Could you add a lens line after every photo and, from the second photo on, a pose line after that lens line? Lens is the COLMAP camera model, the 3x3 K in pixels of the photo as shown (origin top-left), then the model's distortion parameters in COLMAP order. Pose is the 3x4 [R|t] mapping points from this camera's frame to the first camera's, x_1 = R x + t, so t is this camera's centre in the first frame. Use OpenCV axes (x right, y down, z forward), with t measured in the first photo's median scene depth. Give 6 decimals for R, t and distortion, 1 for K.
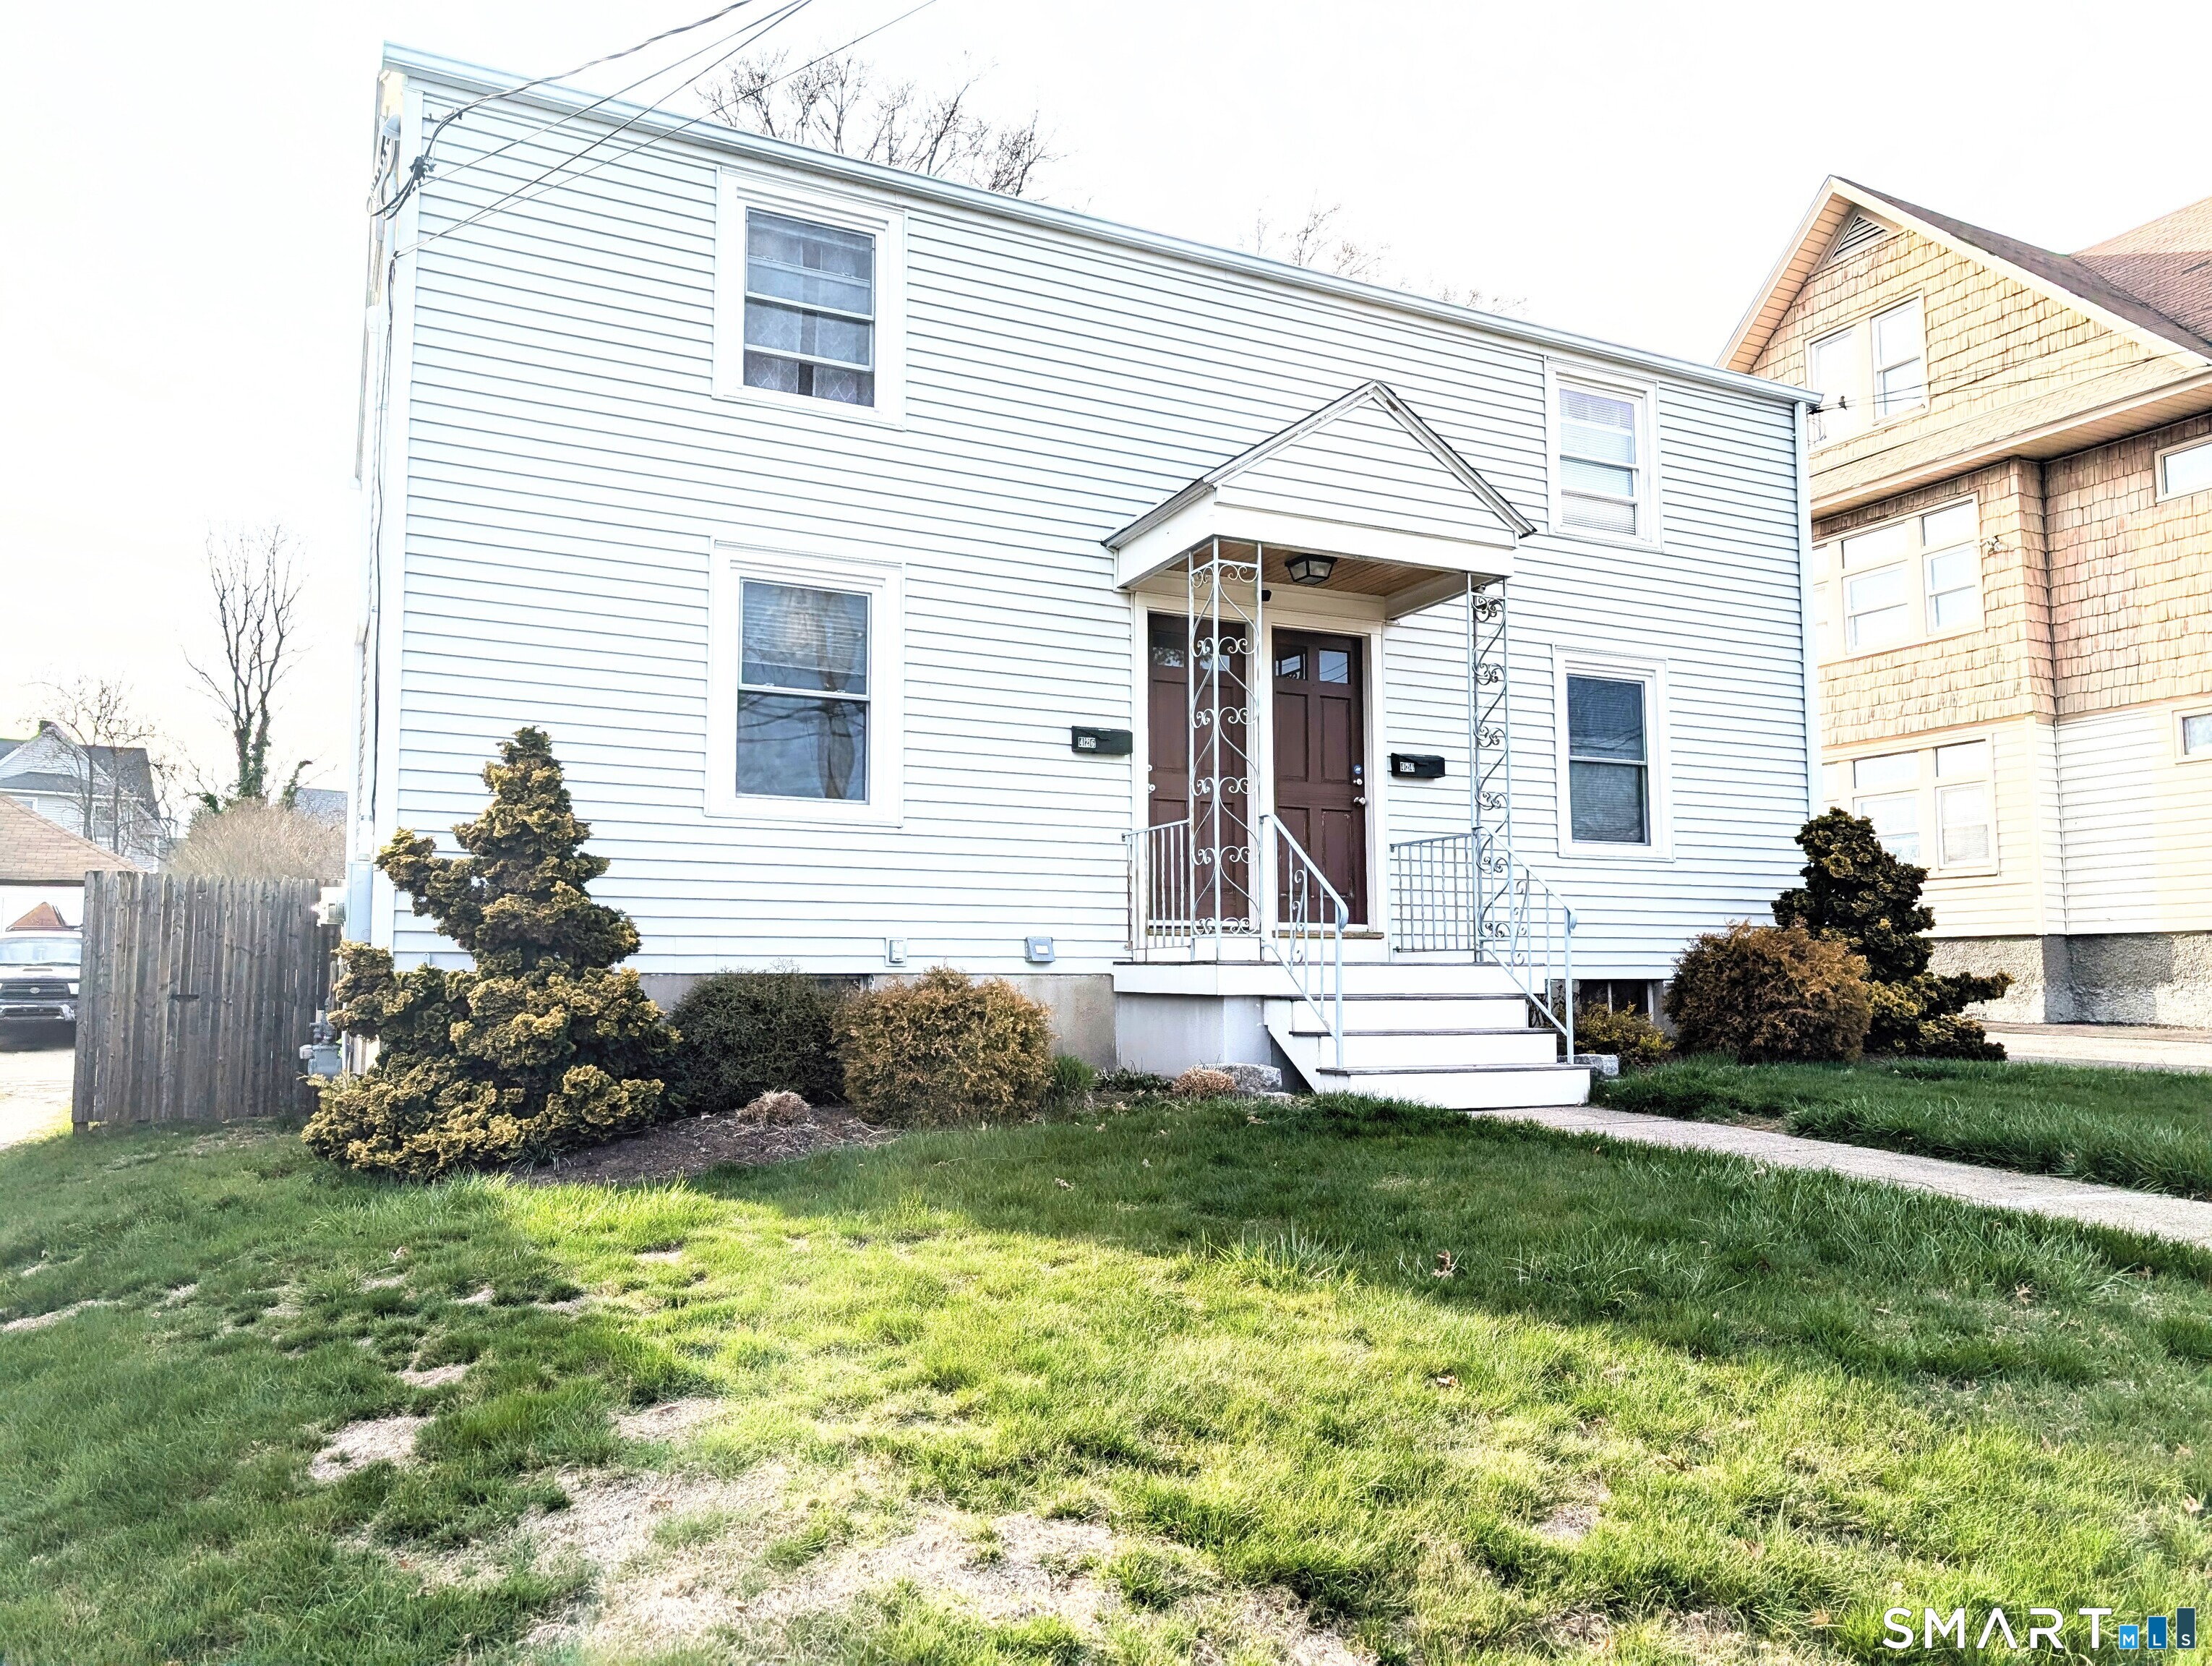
lens RADIAL K [[1569.5, 0, 1108.0], [0, 1569.5, 862.0], [0, 0, 1]] dist [0.047806, -0.046420]
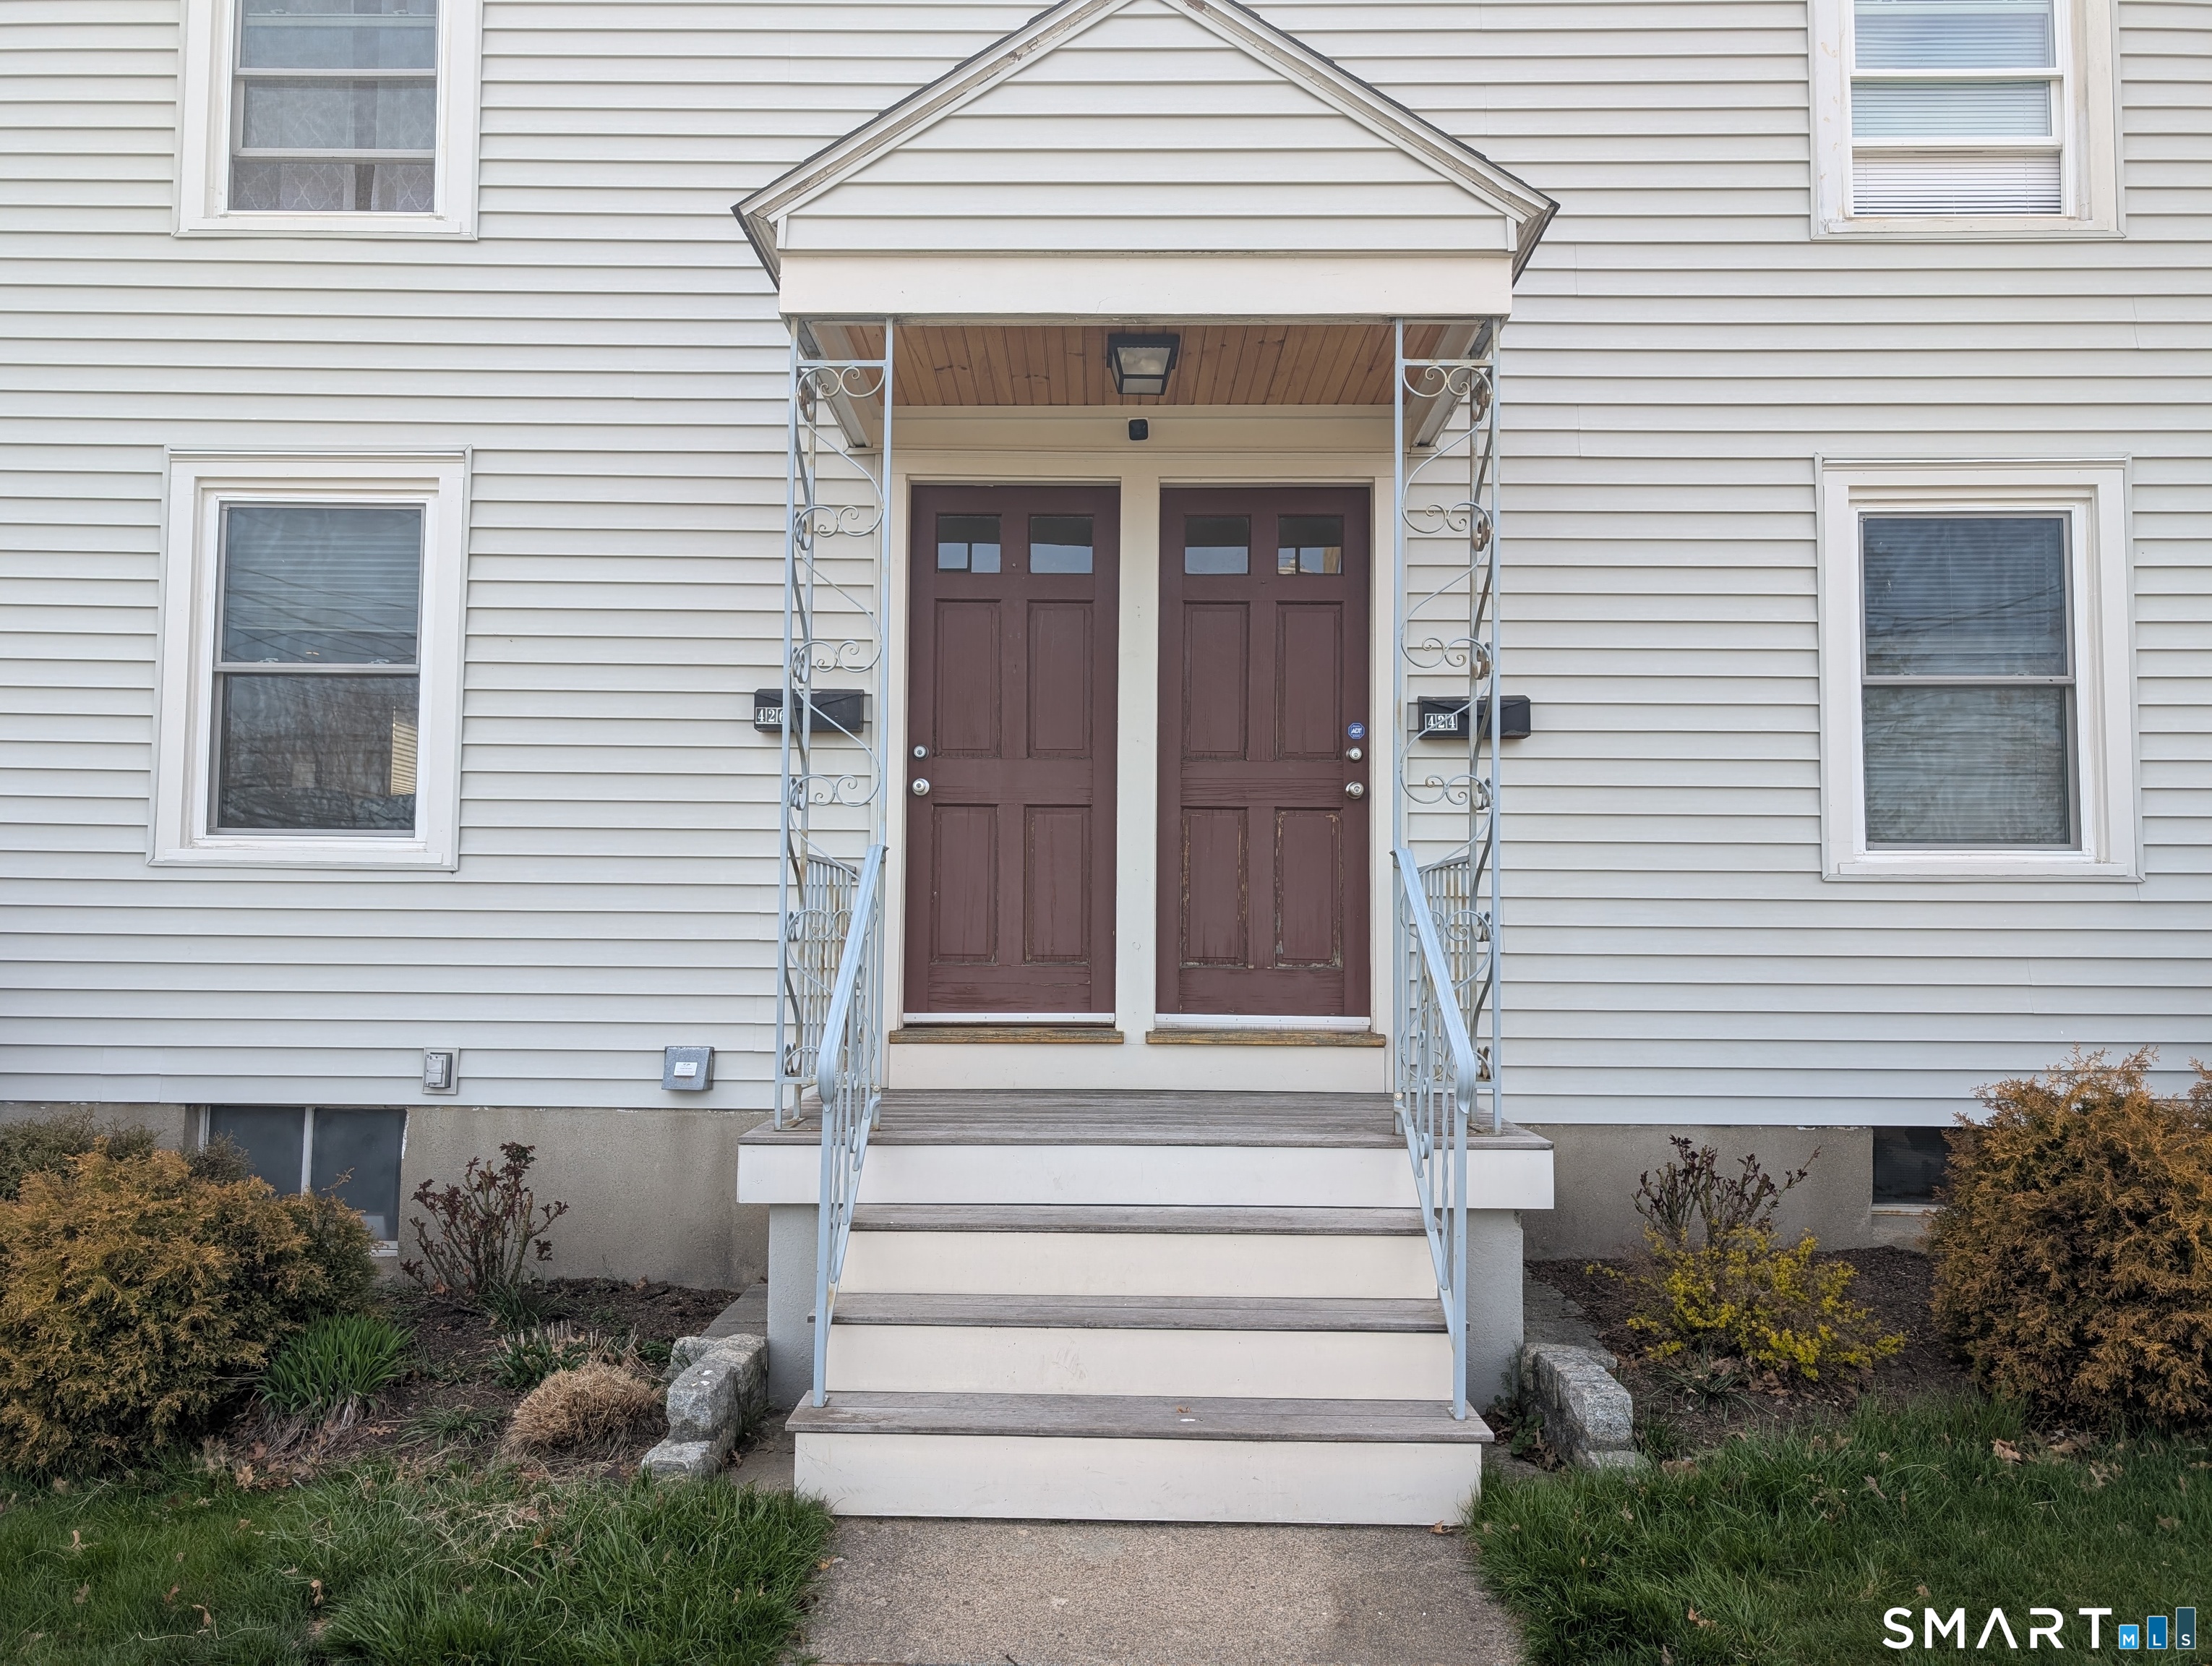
lens RADIAL K [[1569.5, 0, 1108.0], [0, 1569.5, 862.0], [0, 0, 1]] dist [0.047806, -0.046420]
pose [[0.889564, -0.014203, -0.456590, 0.359655], [0.027338, 0.999380, 0.022173, -0.030496], [0.455992, -0.032207, 0.889401, 0.514585]]
